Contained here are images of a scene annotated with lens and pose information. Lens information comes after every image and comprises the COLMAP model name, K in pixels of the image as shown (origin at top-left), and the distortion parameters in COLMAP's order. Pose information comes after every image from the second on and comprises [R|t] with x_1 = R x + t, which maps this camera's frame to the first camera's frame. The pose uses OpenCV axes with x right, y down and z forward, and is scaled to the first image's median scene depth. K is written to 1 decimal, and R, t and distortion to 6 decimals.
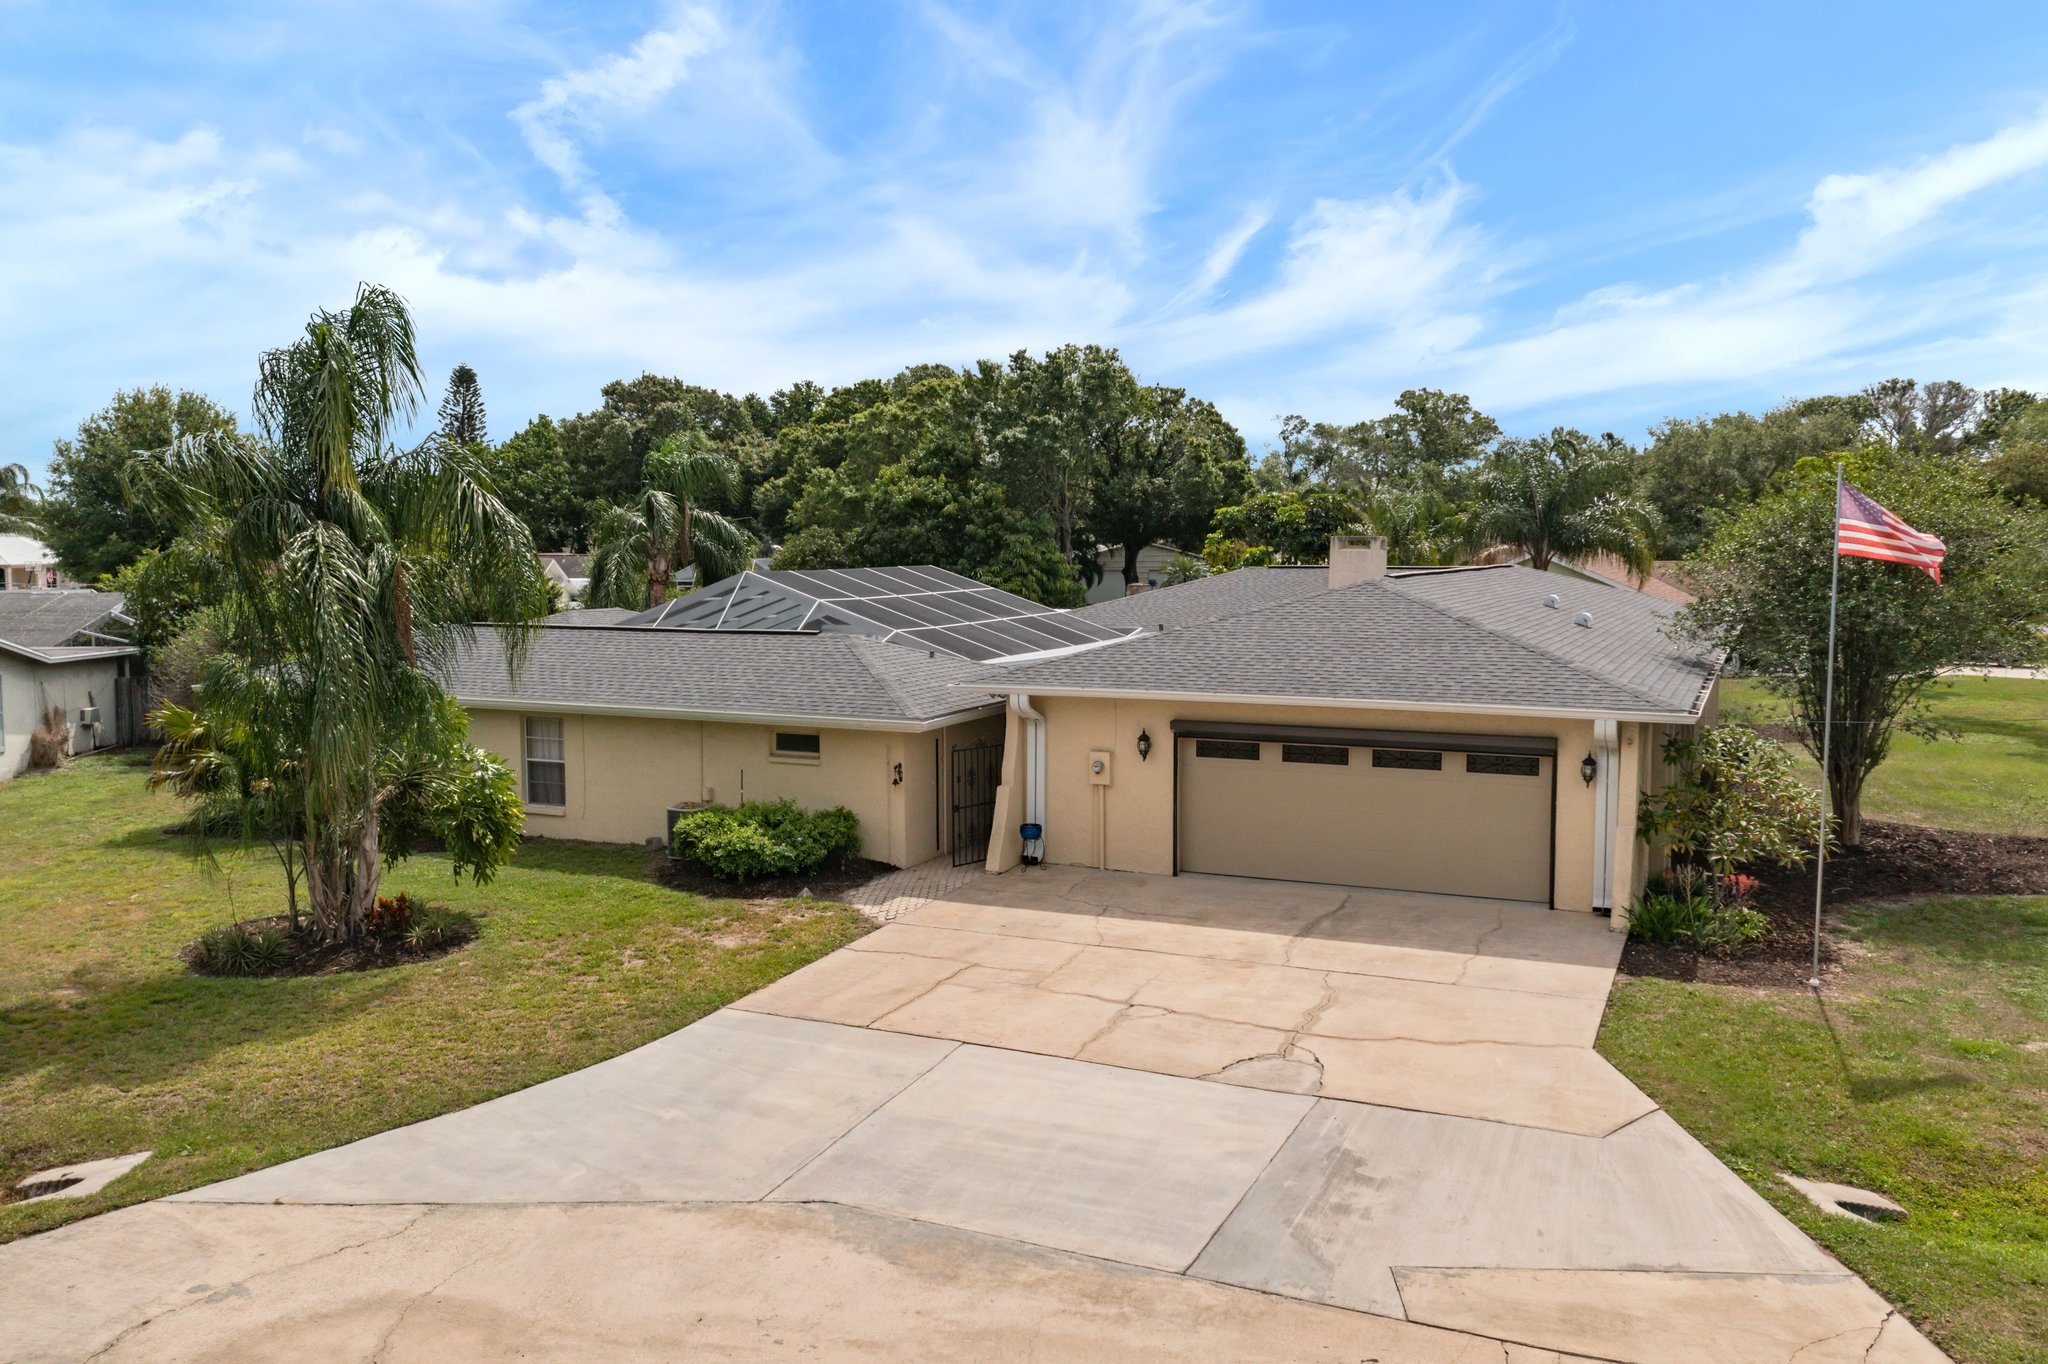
lens RADIAL K [[1652.2, 0, 1024.0], [0, 1652.2, 682.0], [0, 0, 1]] dist [-0.007096, 0.001553]
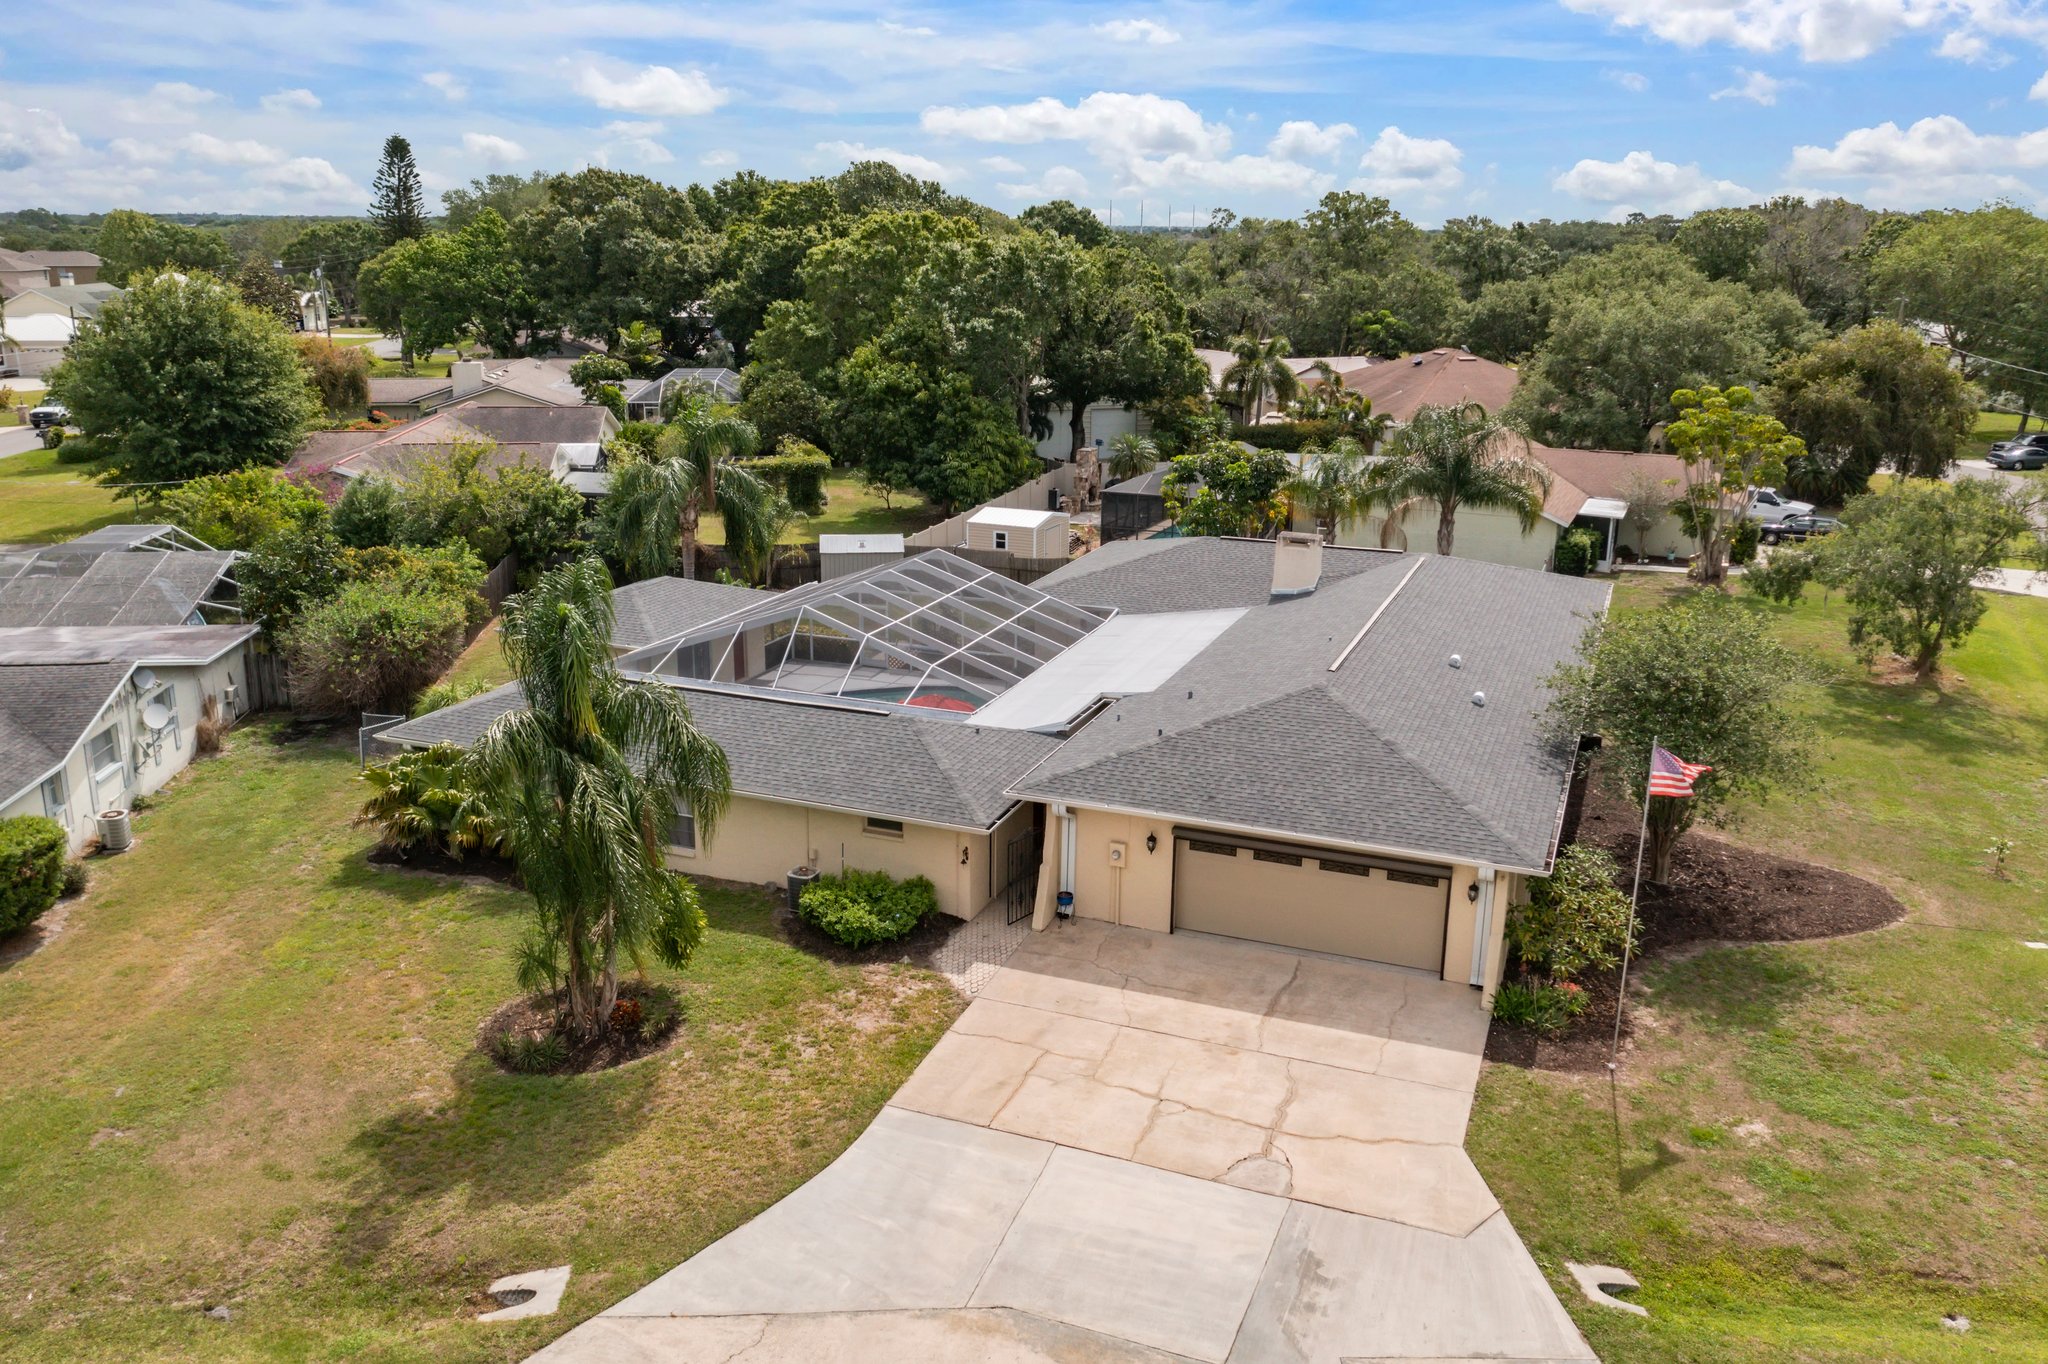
lens RADIAL K [[1626.4, 0, 1024.0], [0, 1626.4, 682.0], [0, 0, 1]] dist [-0.005327, -0.004161]
pose [[0.998412, -0.003151, 0.056237, -0.121751], [-0.007555, 0.981918, 0.189156, -0.393586], [-0.055816, -0.189281, 0.980335, -0.314932]]
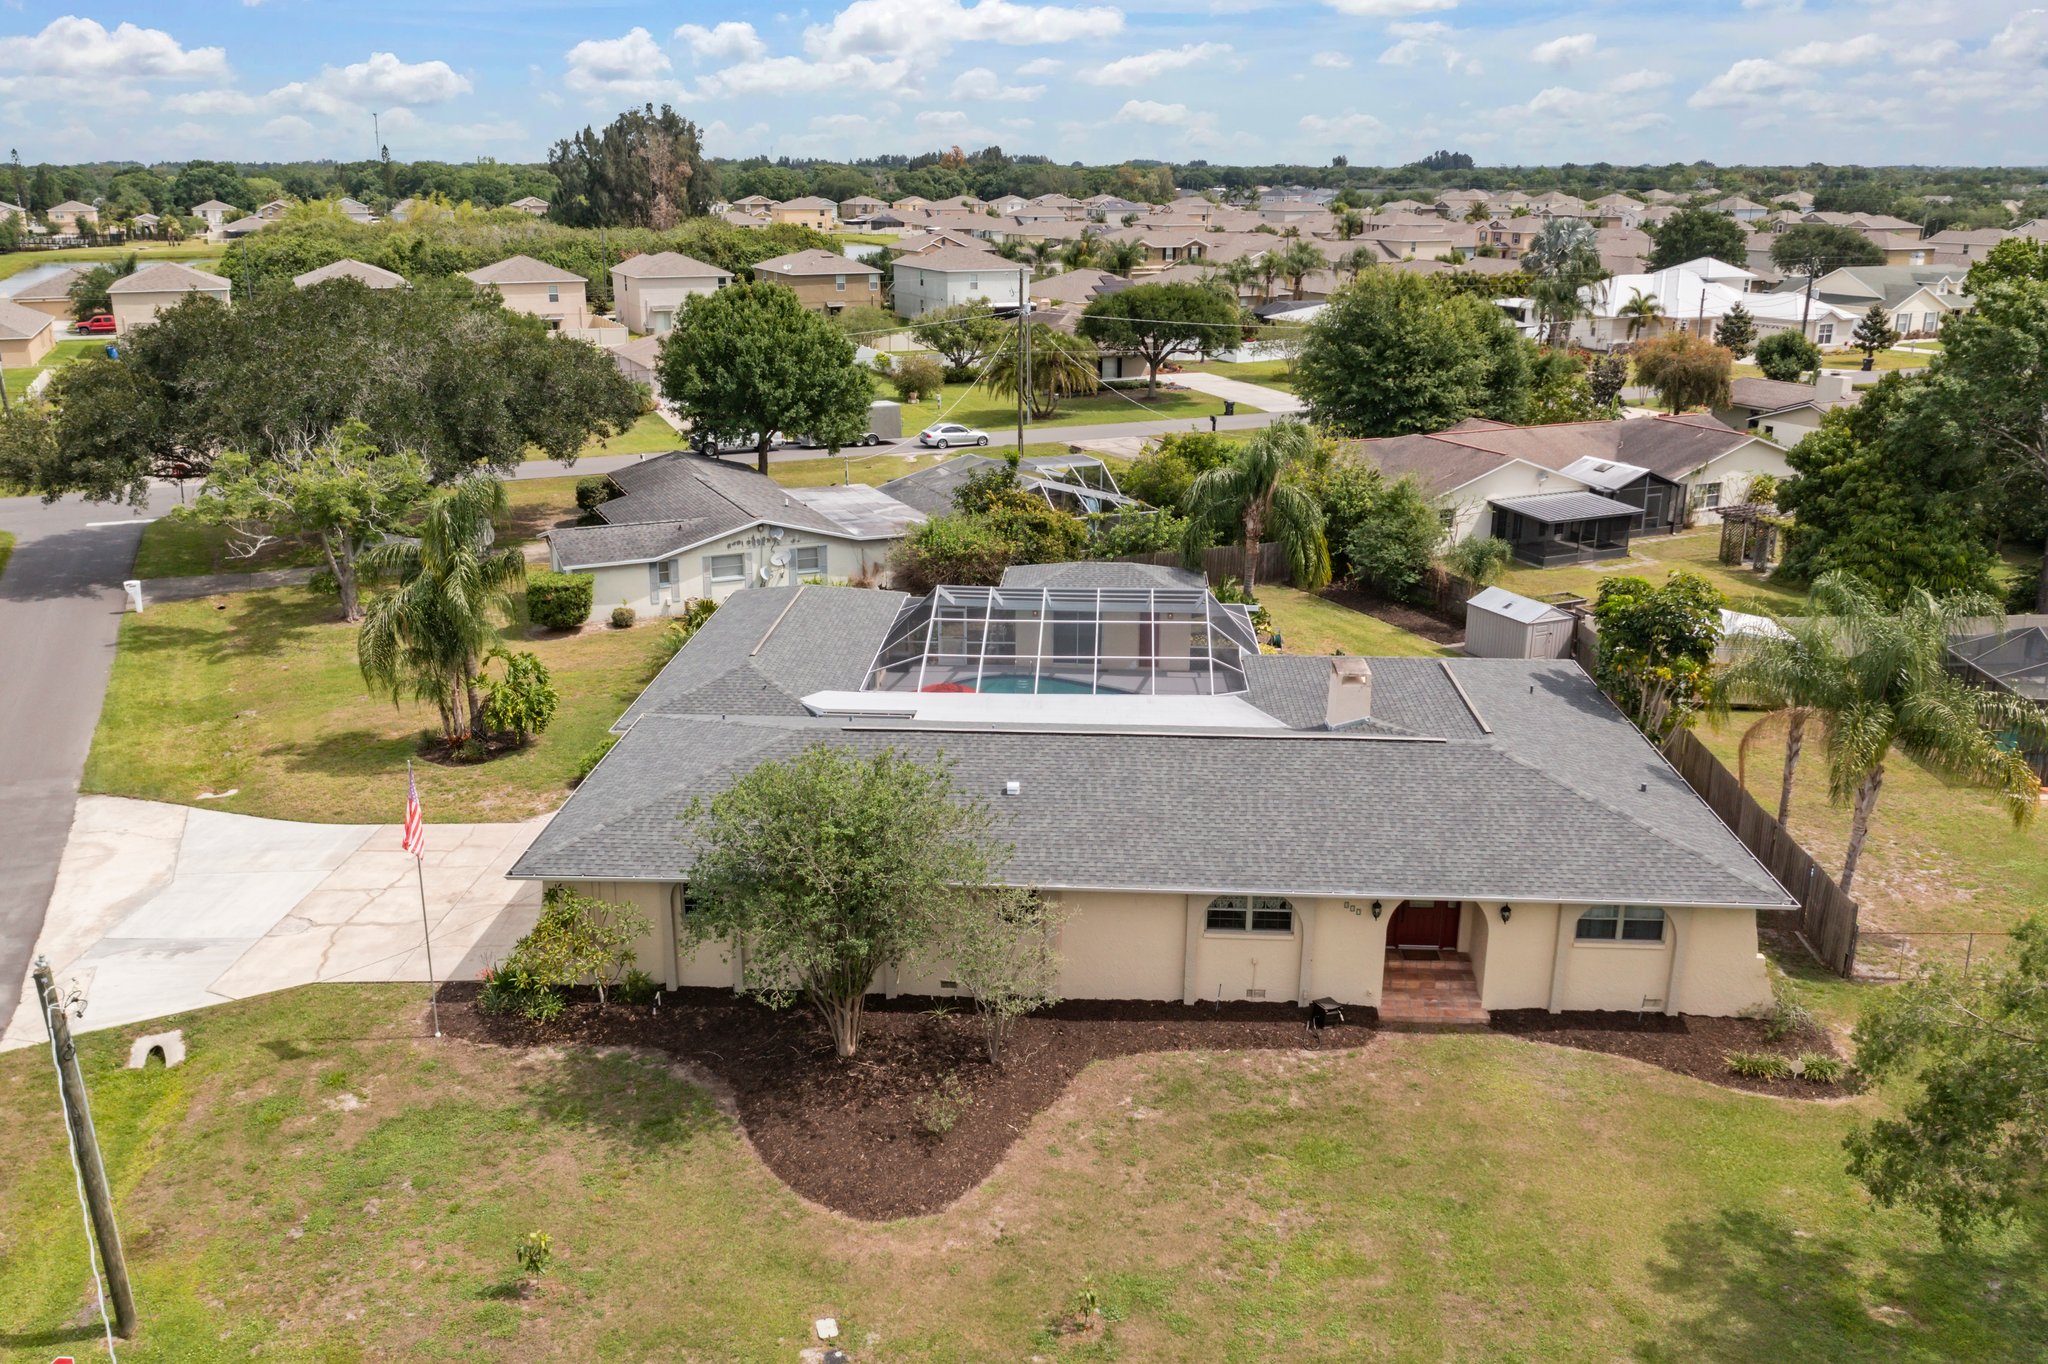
lens RADIAL K [[1626.4, 0, 1024.0], [0, 1626.4, 682.0], [0, 0, 1]] dist [-0.005327, -0.004161]
pose [[0.378598, 0.284339, -0.880804, 1.952625], [-0.086184, 0.958338, 0.272324, -0.646992], [0.921540, -0.027190, 0.387330, 0.828569]]
